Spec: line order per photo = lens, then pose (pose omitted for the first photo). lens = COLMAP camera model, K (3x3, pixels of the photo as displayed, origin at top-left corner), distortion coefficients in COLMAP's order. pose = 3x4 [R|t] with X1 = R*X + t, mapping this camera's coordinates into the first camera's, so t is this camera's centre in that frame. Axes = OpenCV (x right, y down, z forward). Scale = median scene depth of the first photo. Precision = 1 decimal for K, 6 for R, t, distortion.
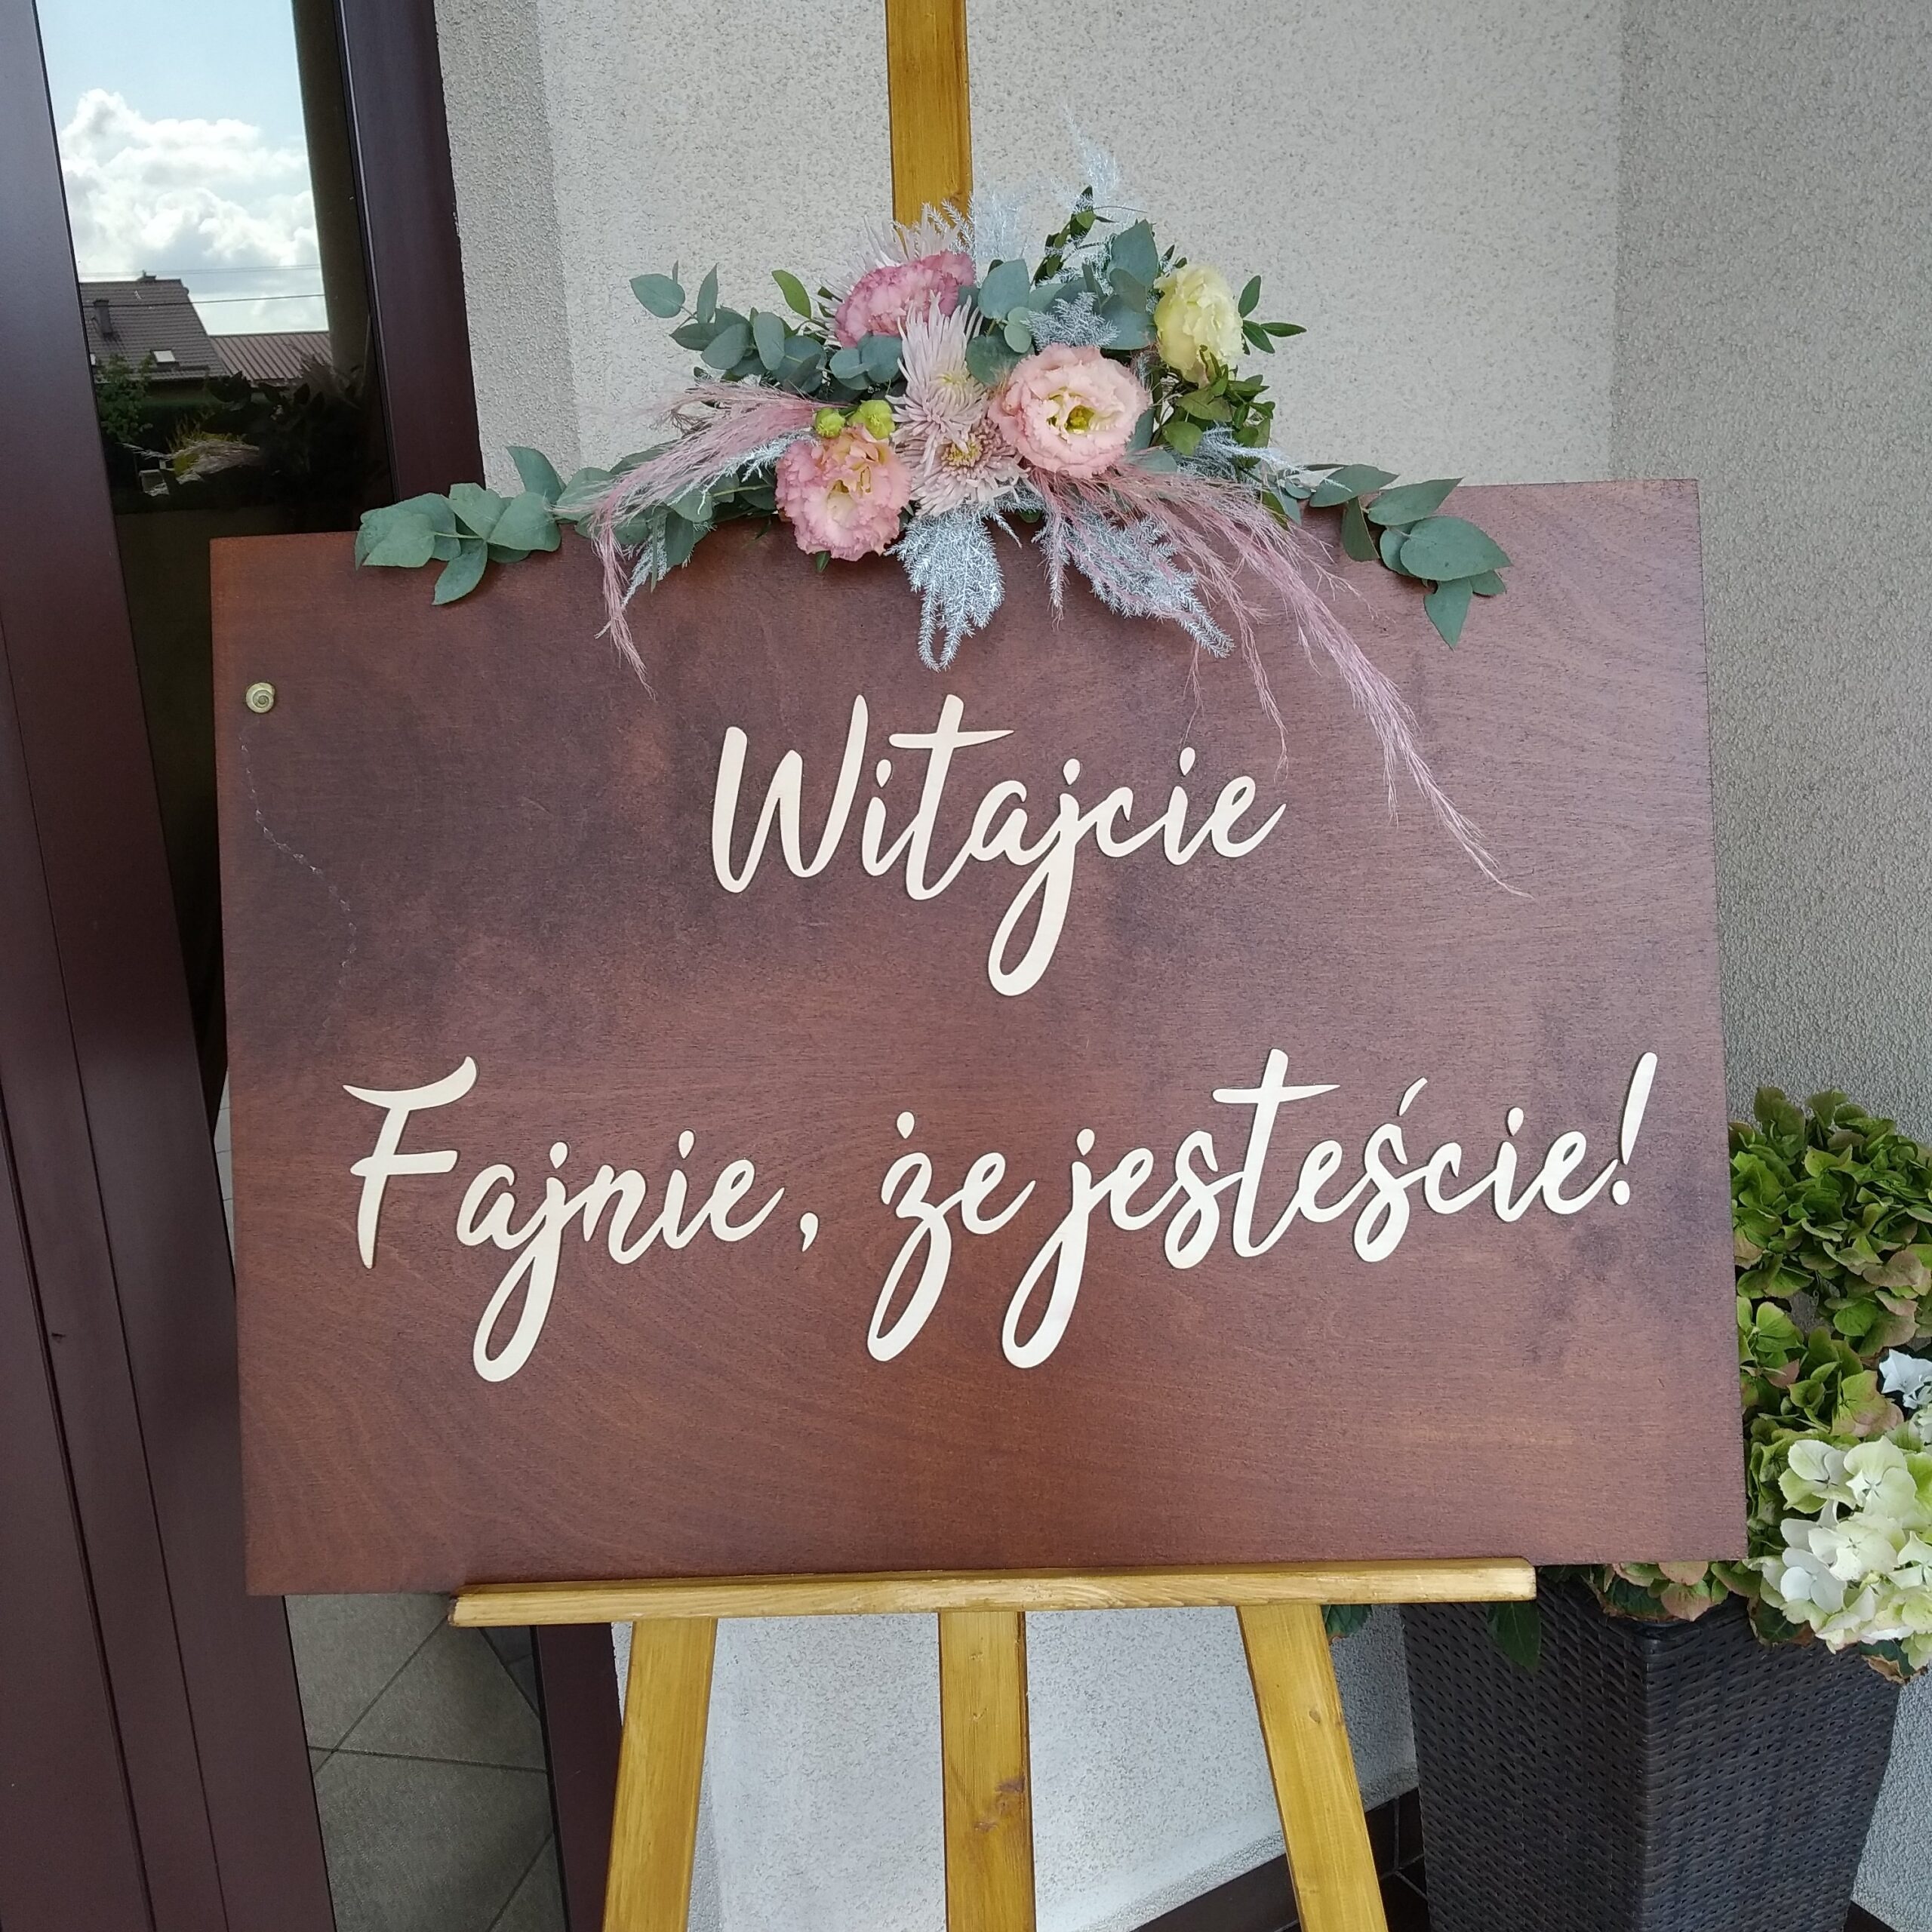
lens RADIAL K [[1894.2, 0, 1022.3], [0, 1894.2, 965.1], [0, 0, 1]] dist [0.096895, -0.238427]
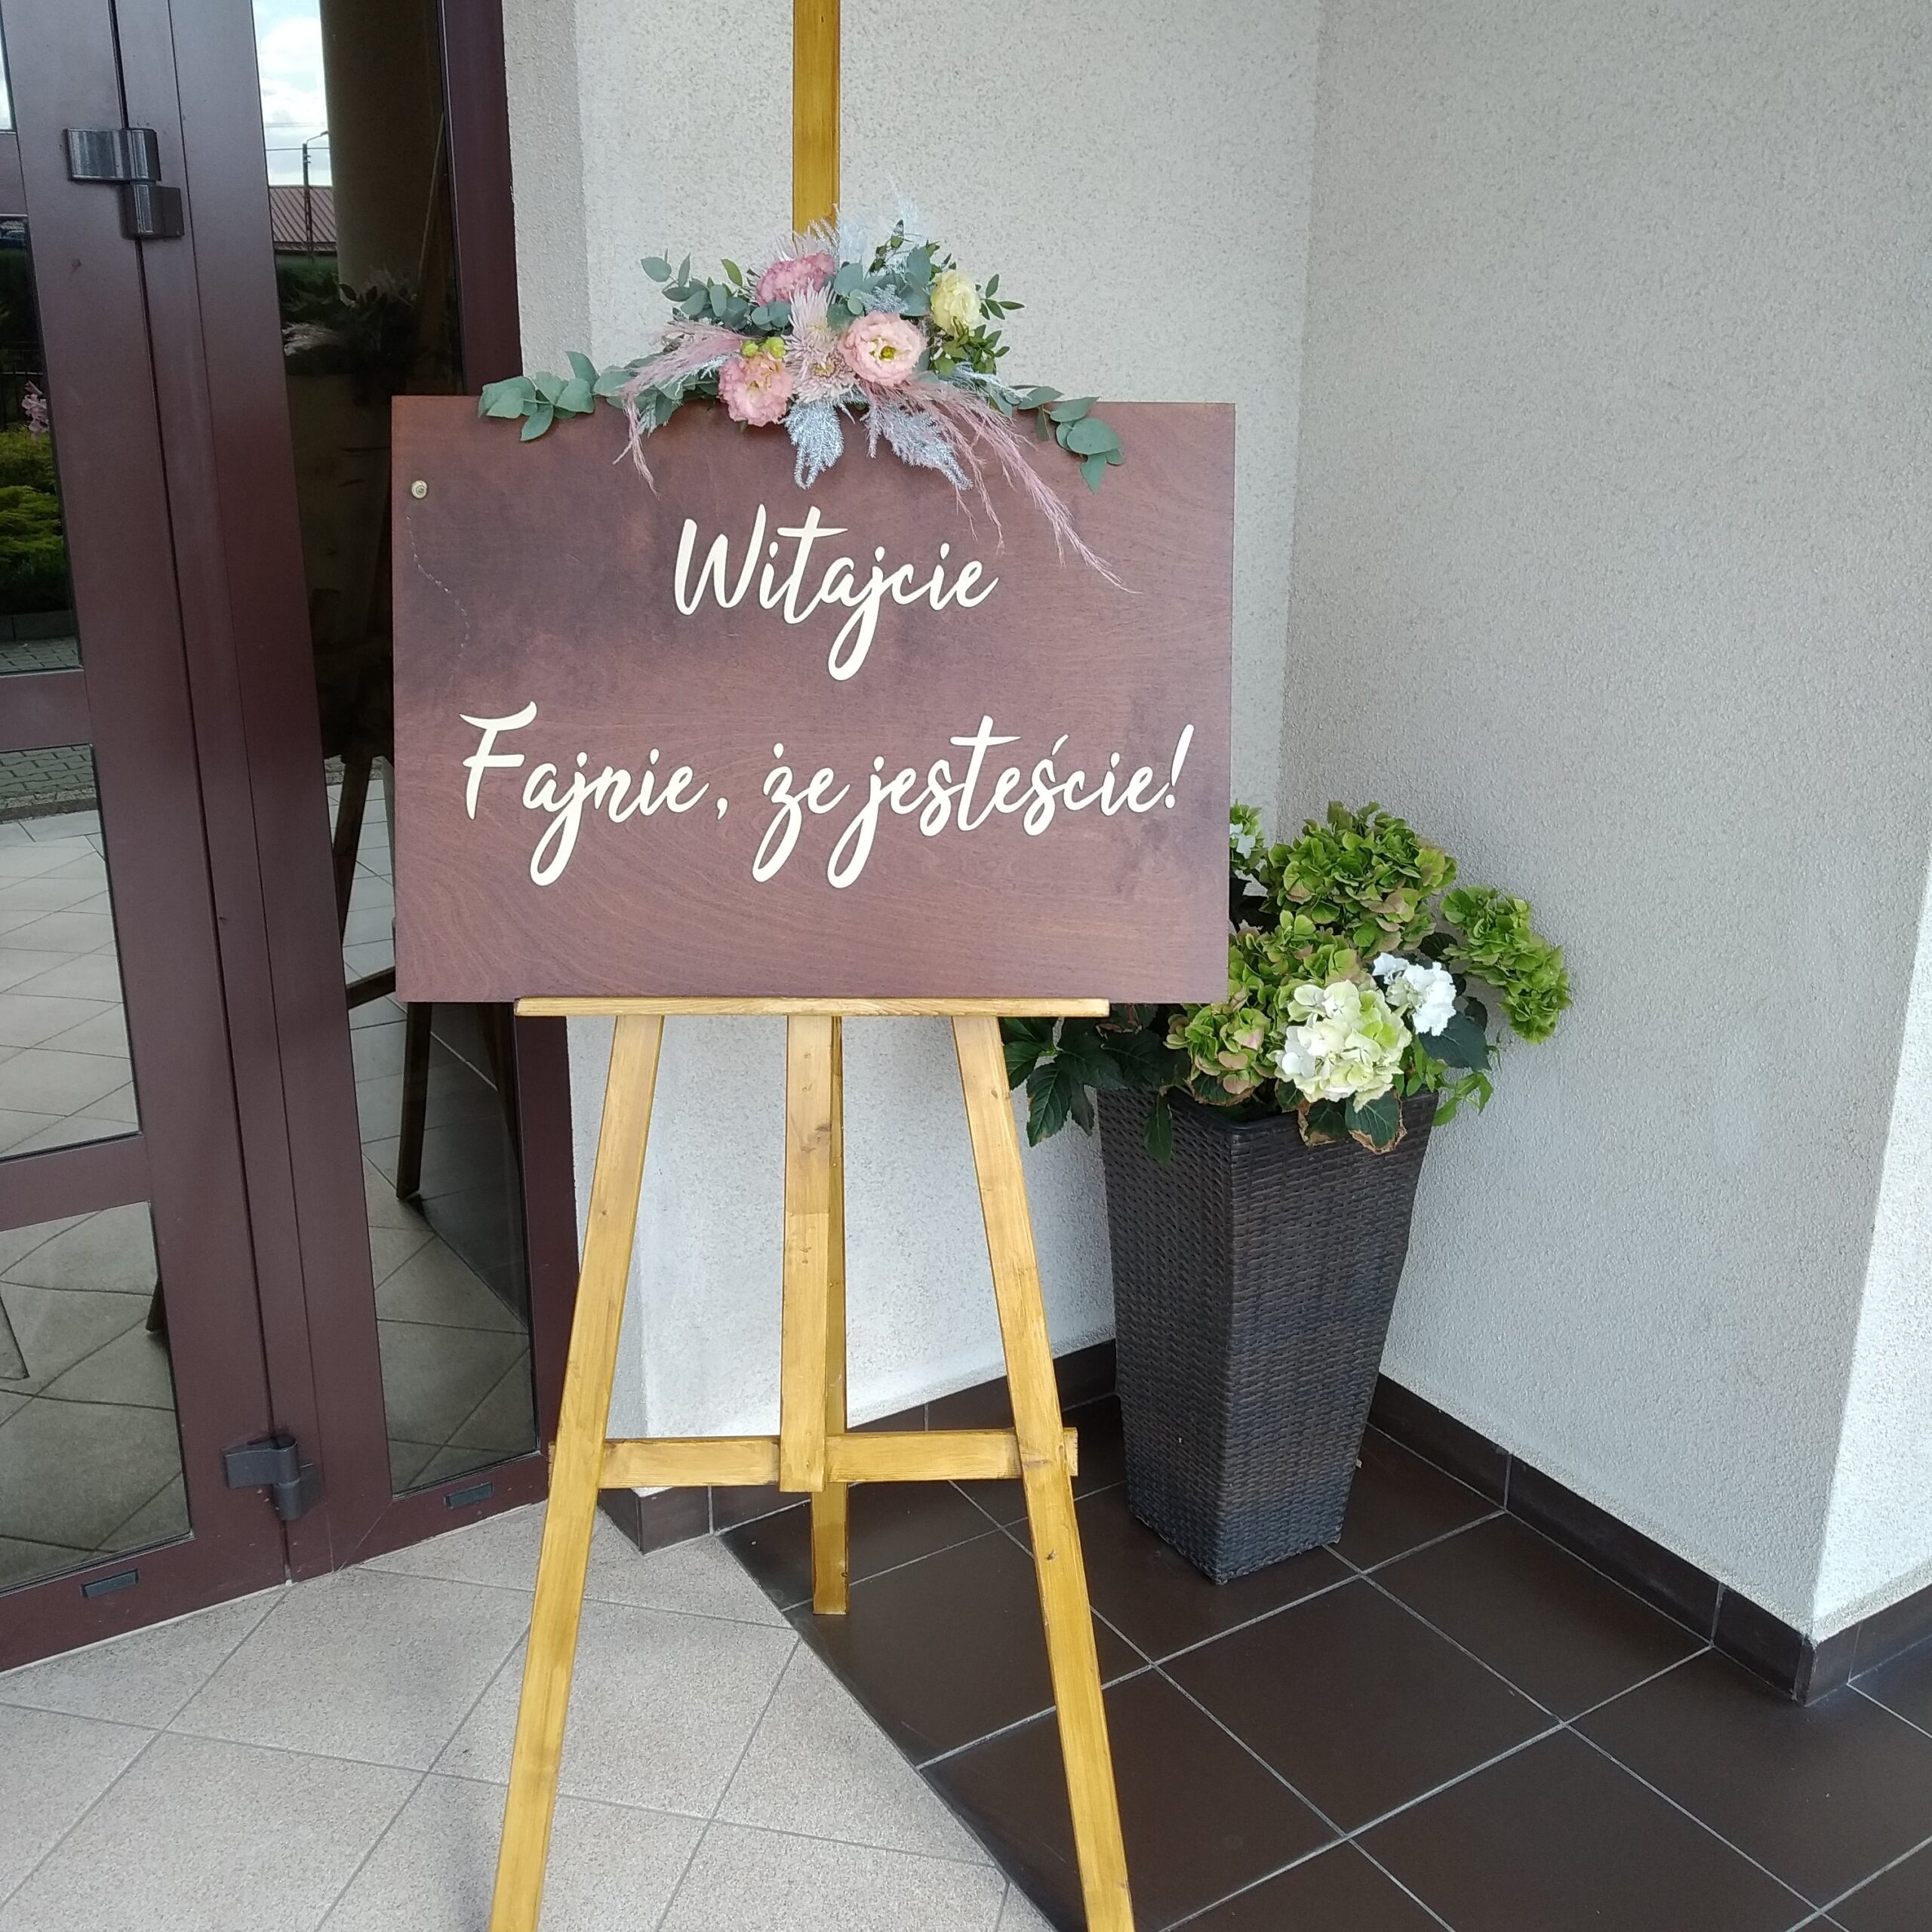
lens RADIAL K [[1957.1, 0, 966.0], [0, 1957.1, 966.0], [0, 0, 1]] dist [0.151477, -0.374351]
pose [[0.998943, 0.044192, 0.012629, 0.098897], [-0.044652, 0.998246, 0.038872, 0.204160], [-0.010889, -0.039395, 0.999164, -0.843071]]
